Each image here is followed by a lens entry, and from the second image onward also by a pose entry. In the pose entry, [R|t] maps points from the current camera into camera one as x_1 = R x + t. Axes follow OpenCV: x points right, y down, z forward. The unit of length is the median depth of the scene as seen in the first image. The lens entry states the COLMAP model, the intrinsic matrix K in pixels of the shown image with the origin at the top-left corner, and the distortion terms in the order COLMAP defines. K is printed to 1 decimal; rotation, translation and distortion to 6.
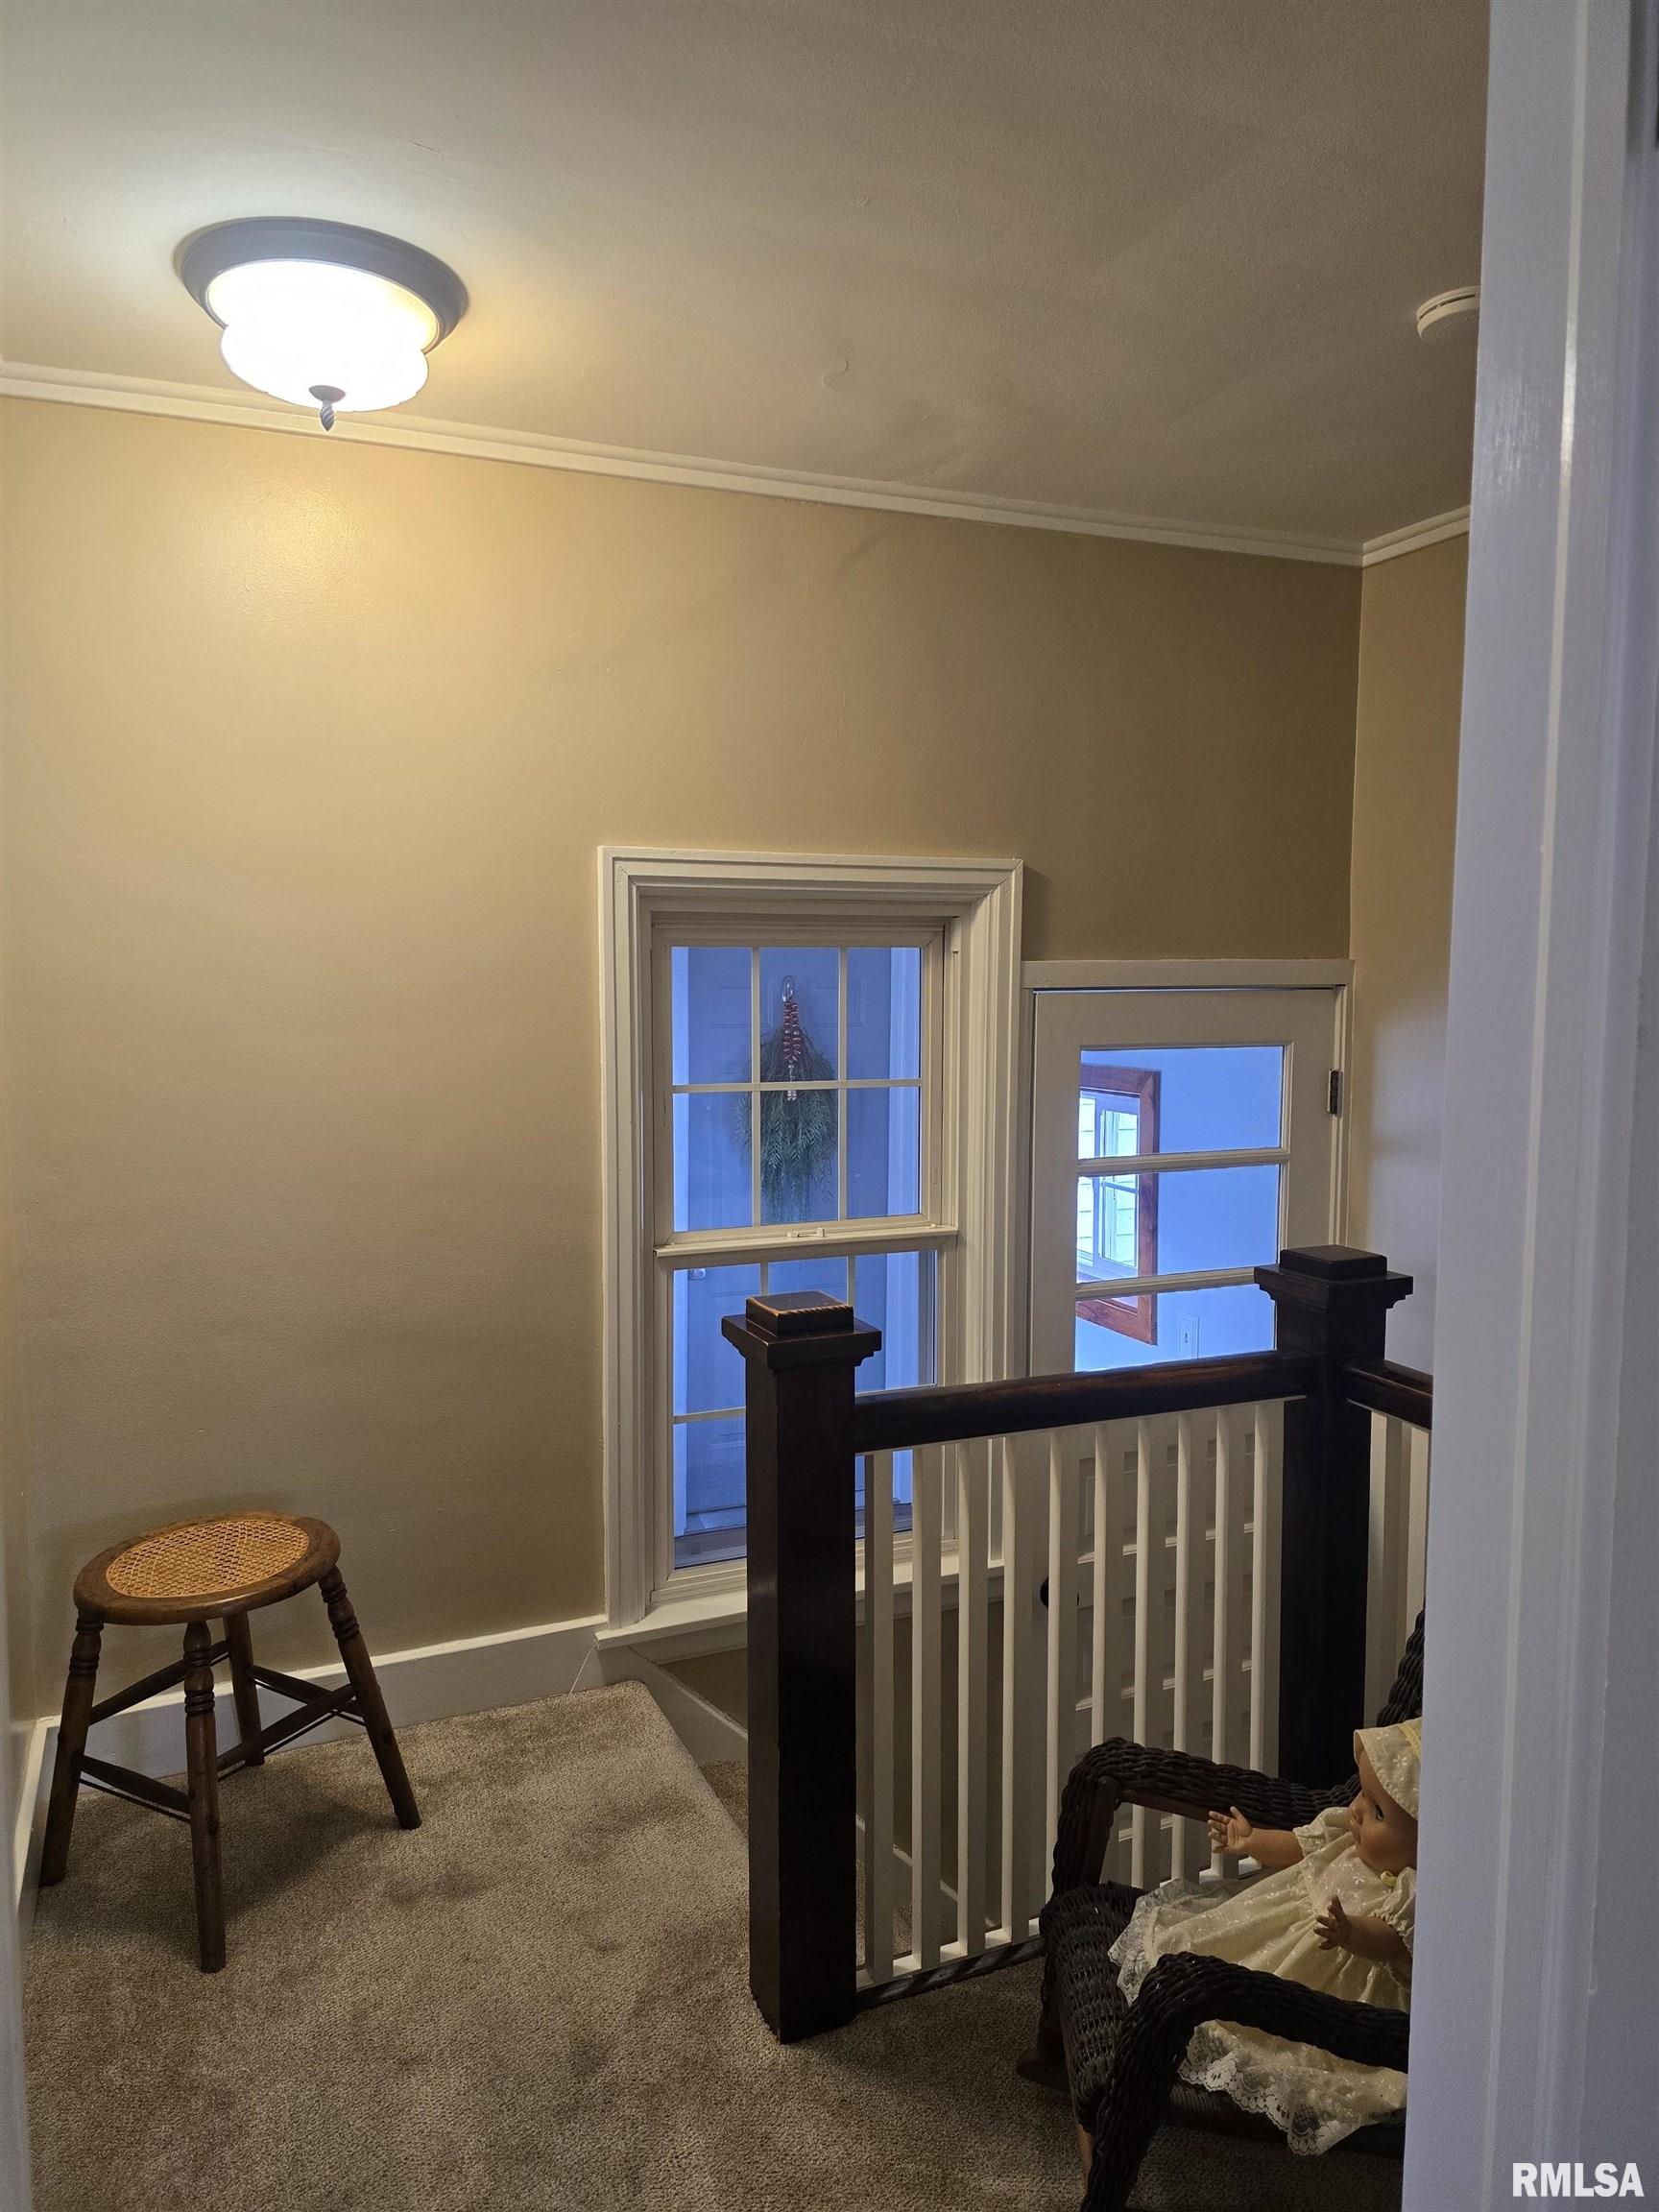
lens RADIAL K [[1483.9, 0, 824.1], [0, 1483.9, 1075.5], [0, 0, 1]] dist [0.076222, -0.077844]
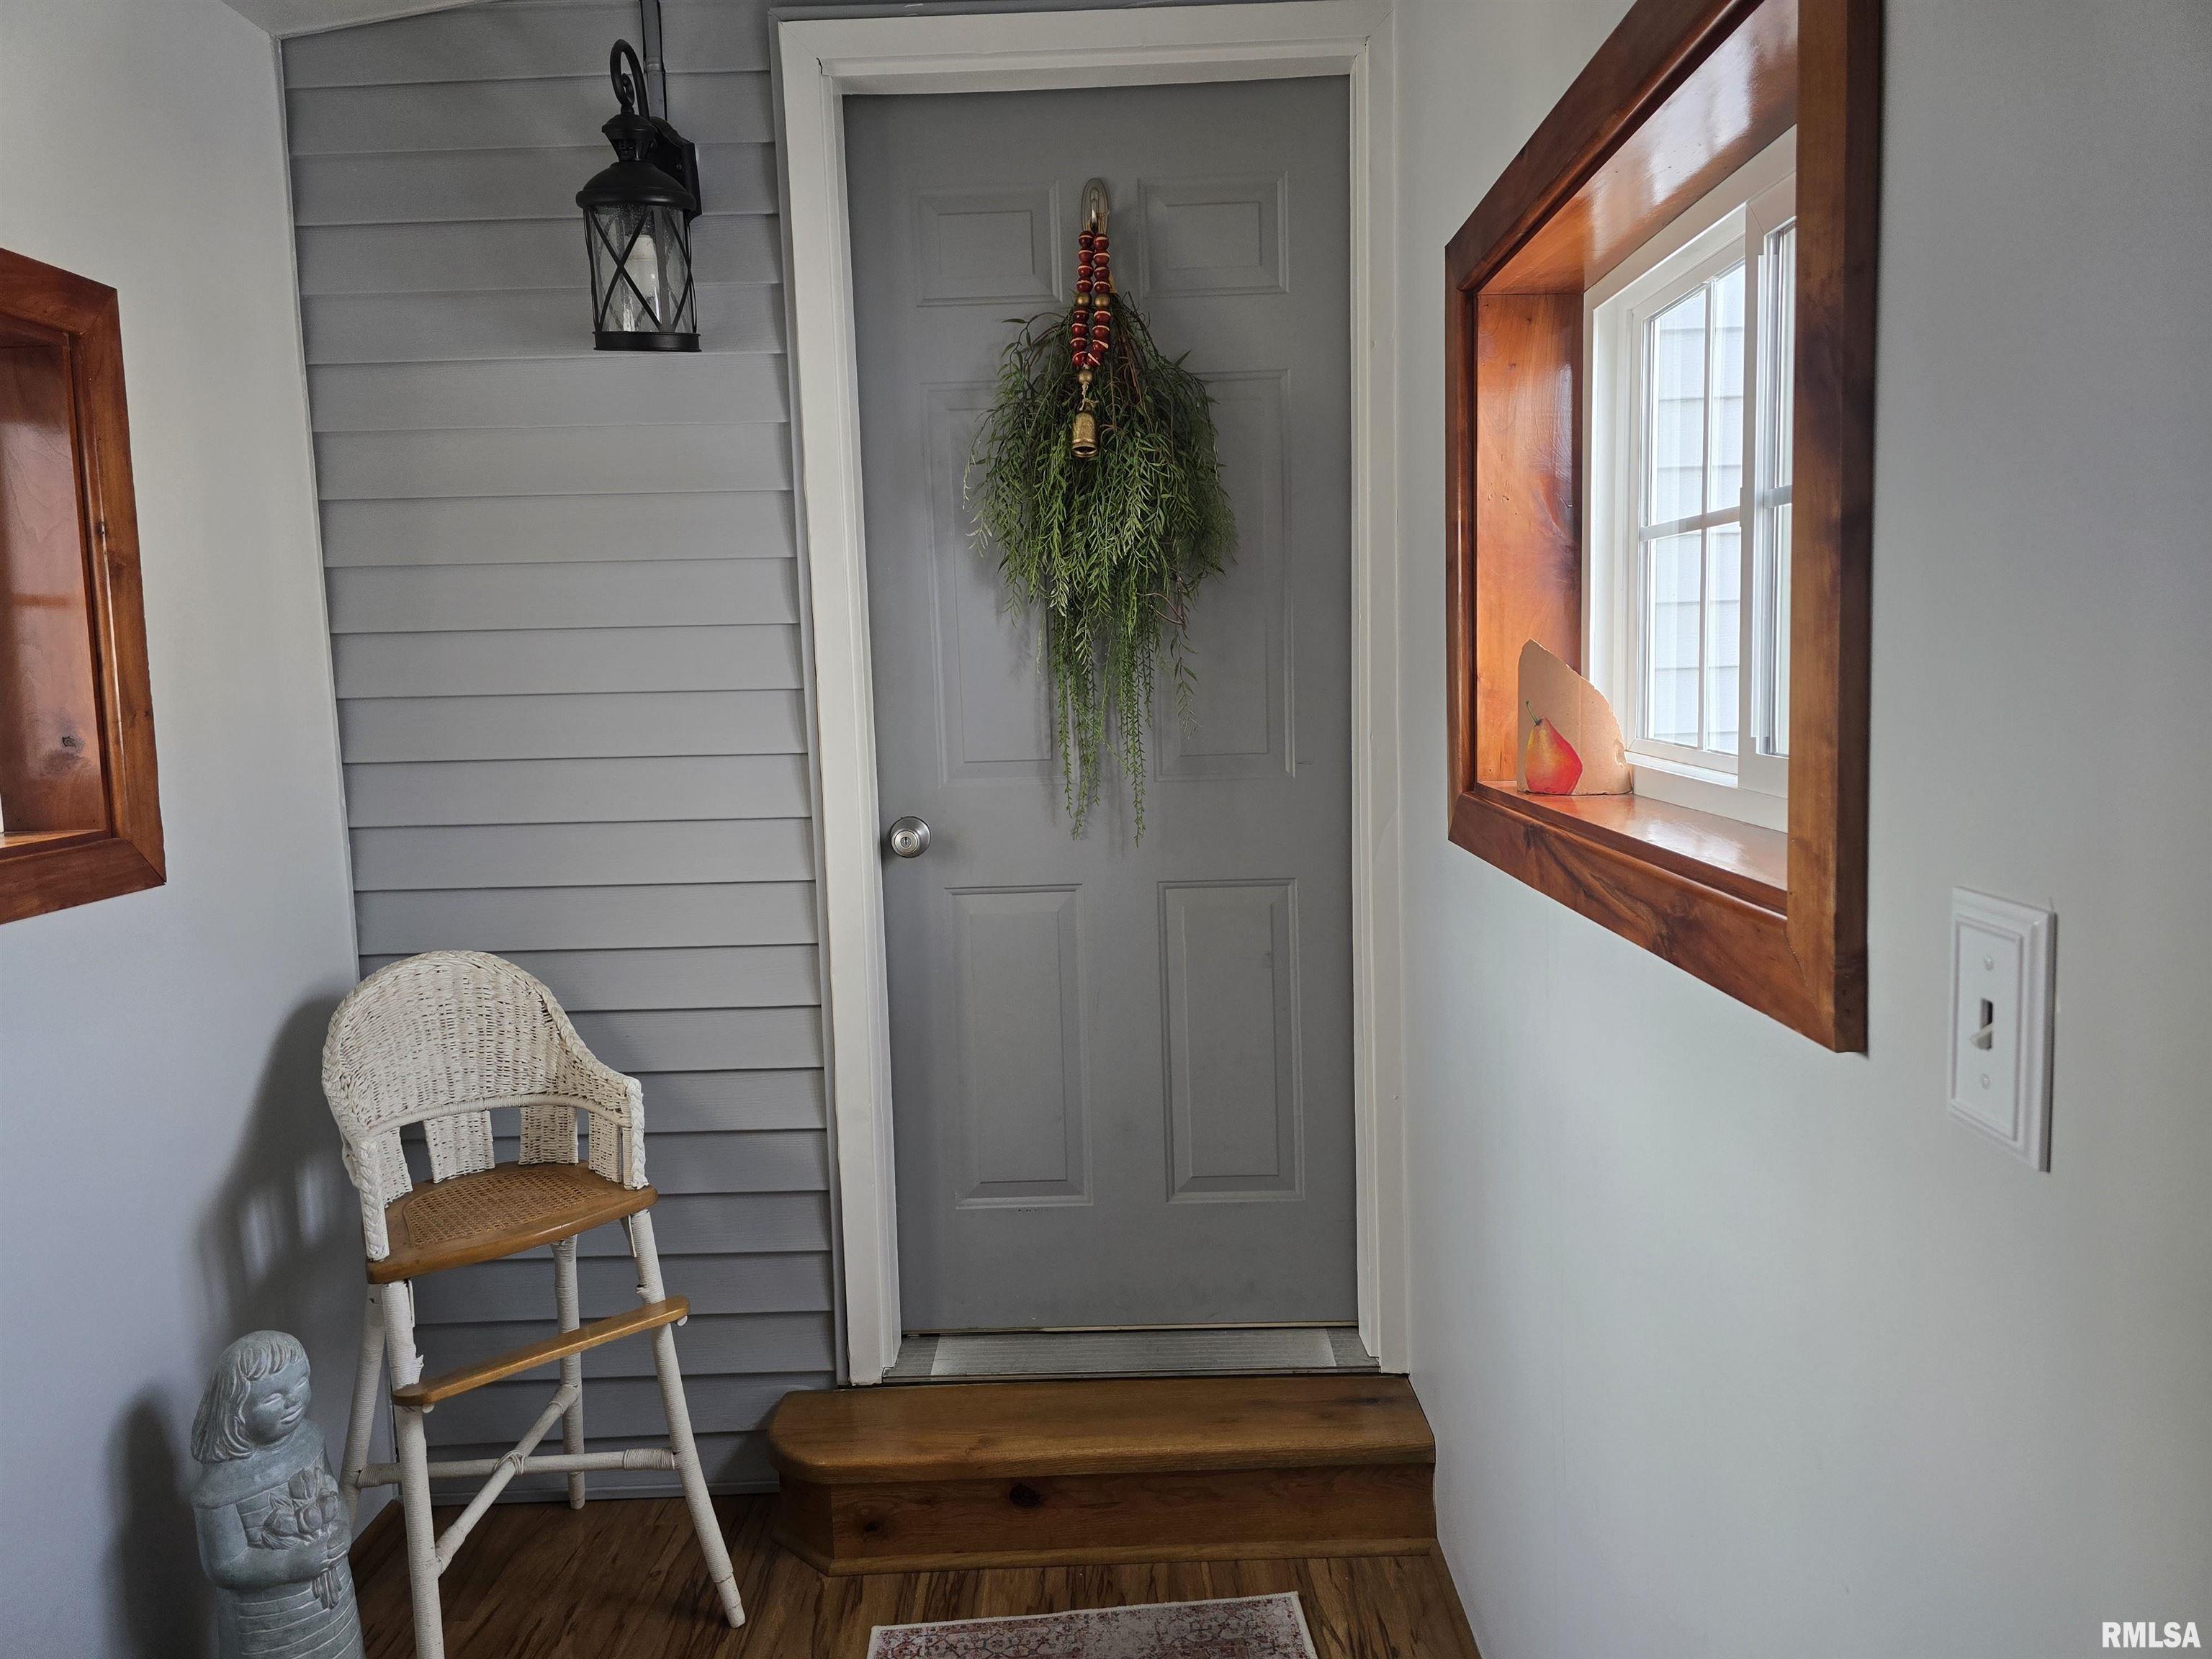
lens RADIAL K [[1483.9, 0, 1110.6], [0, 1483.9, 821.6], [0, 0, 1]] dist [0.076222, -0.077844]
pose [[0.915070, 0.014620, -0.403030, 0.164092], [0.001323, 0.999228, 0.039251, 0.107921], [0.403293, -0.036451, 0.914345, 0.590761]]
